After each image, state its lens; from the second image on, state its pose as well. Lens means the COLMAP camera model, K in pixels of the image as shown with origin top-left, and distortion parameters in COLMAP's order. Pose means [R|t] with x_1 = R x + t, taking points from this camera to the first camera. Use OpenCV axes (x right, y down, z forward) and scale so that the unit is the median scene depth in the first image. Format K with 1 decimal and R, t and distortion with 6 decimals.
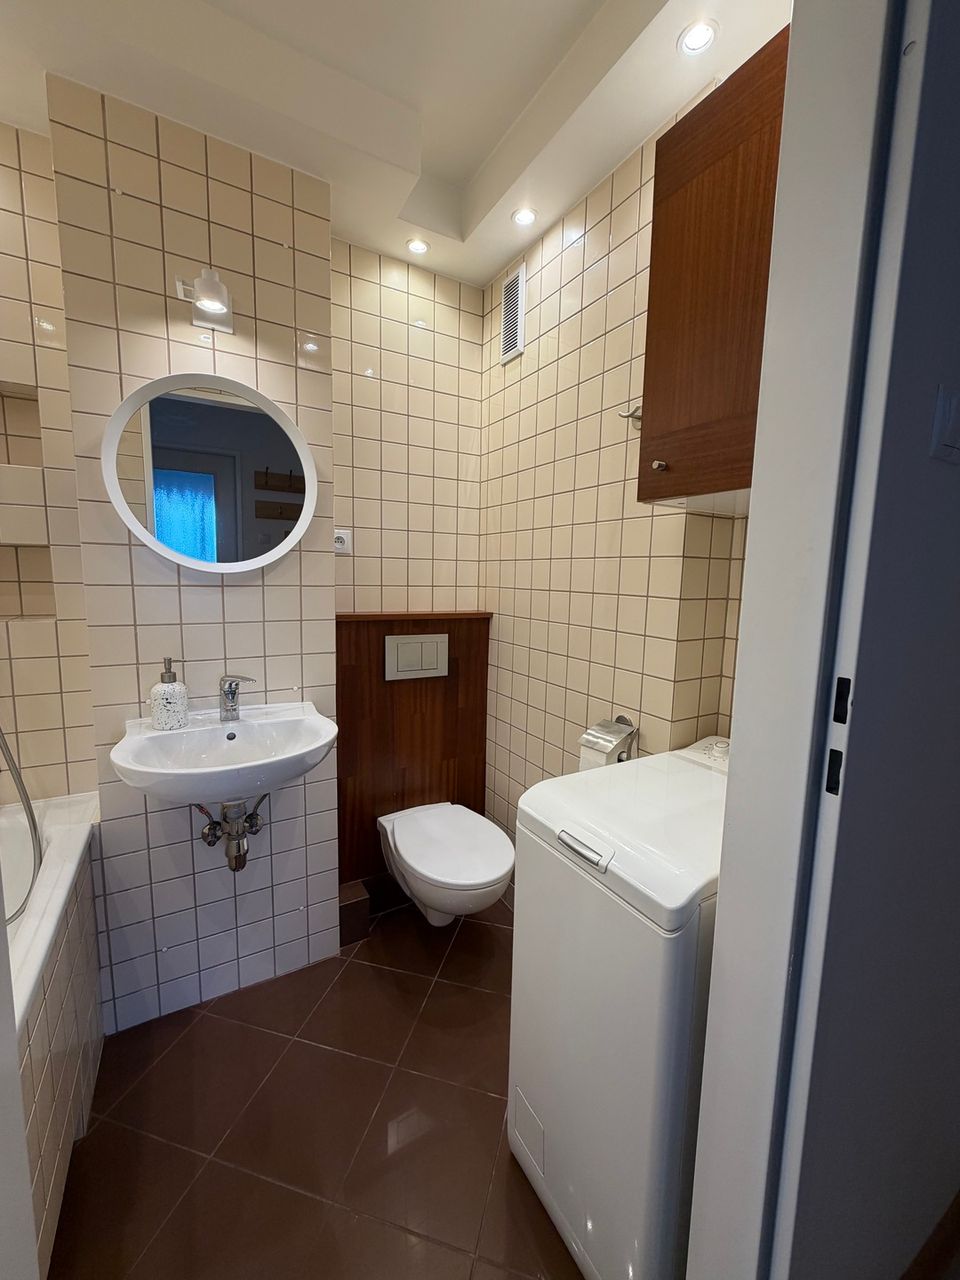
lens RADIAL K [[511.8, 0, 480.0], [0, 511.8, 640.0], [0, 0, 1]] dist [0.002476, -0.002678]
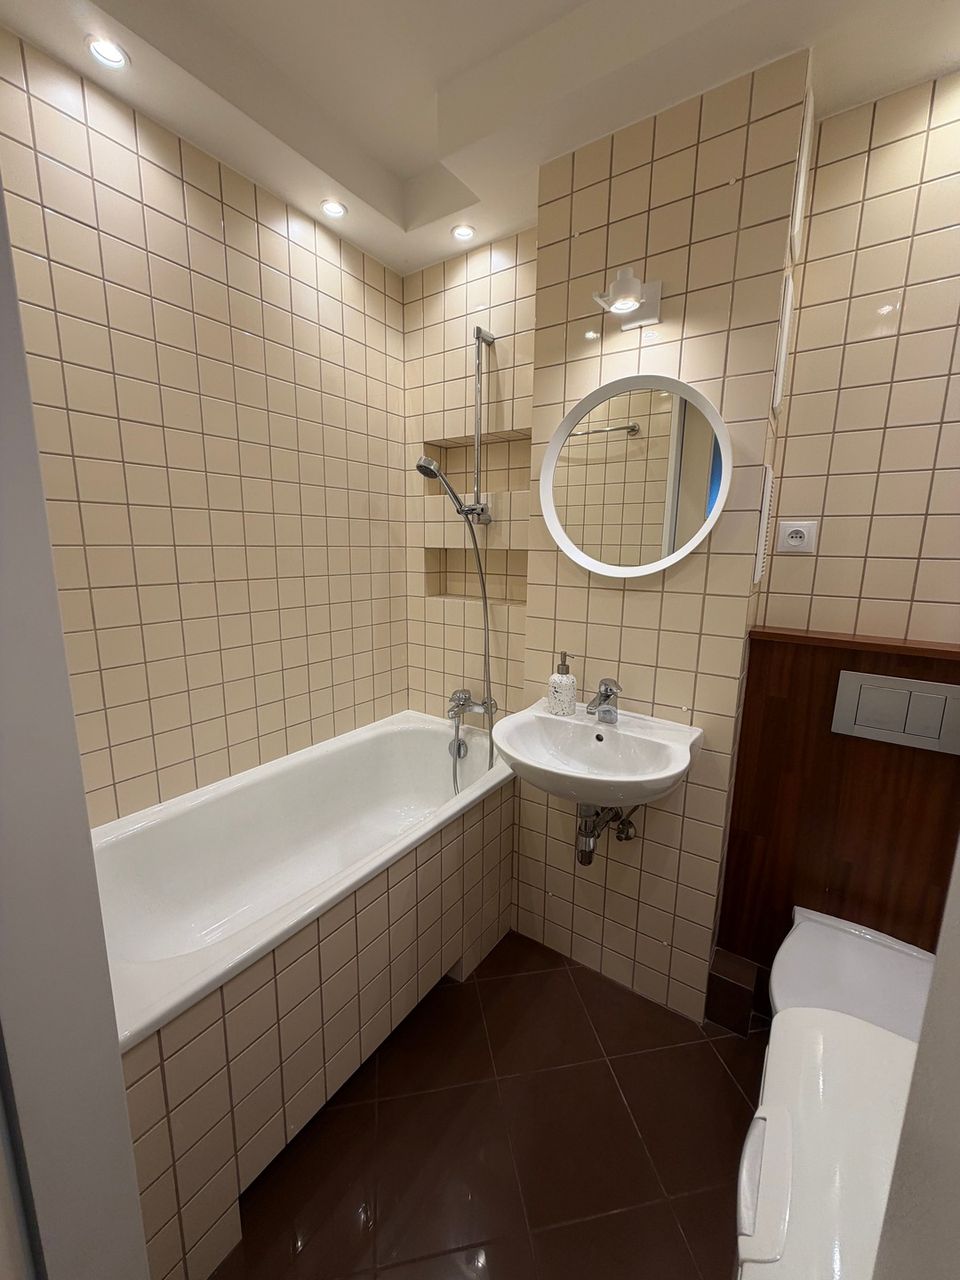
lens RADIAL K [[503.7, 0, 480.0], [0, 503.7, 640.0], [0, 0, 1]] dist [-0.001483, 0.000008]
pose [[0.433456, 0.149732, -0.888648, 0.265673], [-0.119622, 0.986934, 0.107945, -0.081646], [0.893200, 0.059513, 0.445704, 0.316428]]
